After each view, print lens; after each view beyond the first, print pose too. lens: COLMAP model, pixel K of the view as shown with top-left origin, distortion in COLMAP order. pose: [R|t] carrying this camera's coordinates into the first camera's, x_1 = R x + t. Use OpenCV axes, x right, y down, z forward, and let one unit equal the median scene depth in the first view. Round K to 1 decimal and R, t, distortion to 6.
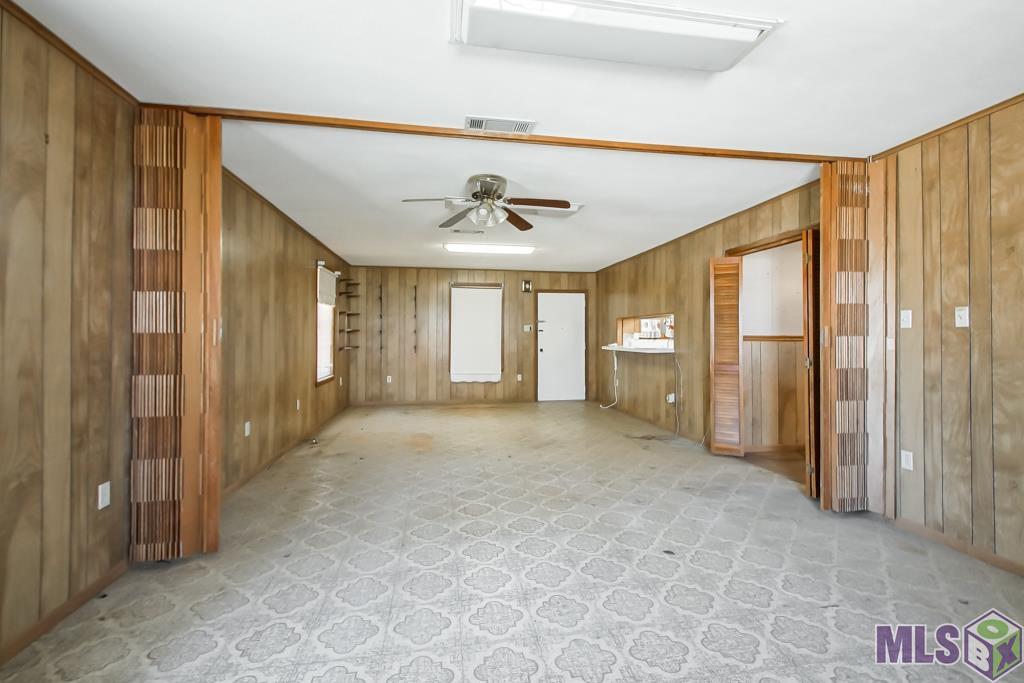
lens RADIAL K [[451.9, 0, 512.0], [0, 451.9, 341.5], [0, 0, 1]] dist [-0.001518, -0.001080]
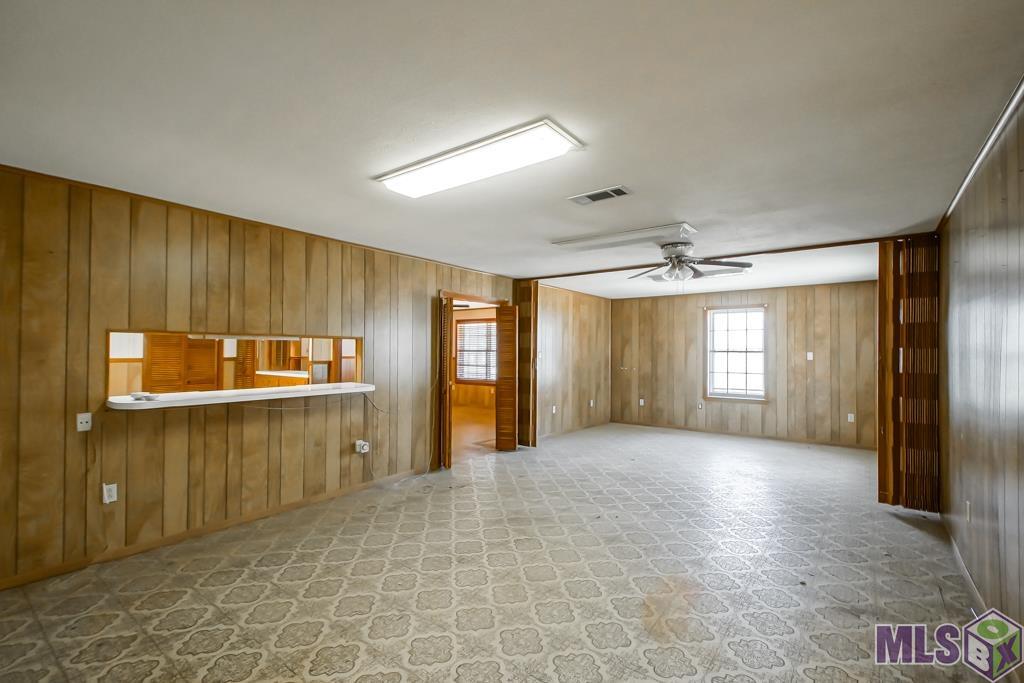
lens RADIAL K [[451.9, 0, 512.0], [0, 451.9, 341.5], [0, 0, 1]] dist [-0.001518, -0.001080]
pose [[-0.686952, 0.005765, 0.726680, -0.630802], [-0.009967, 0.999800, -0.017355, -0.063515], [-0.726635, -0.019165, -0.686757, 2.126648]]
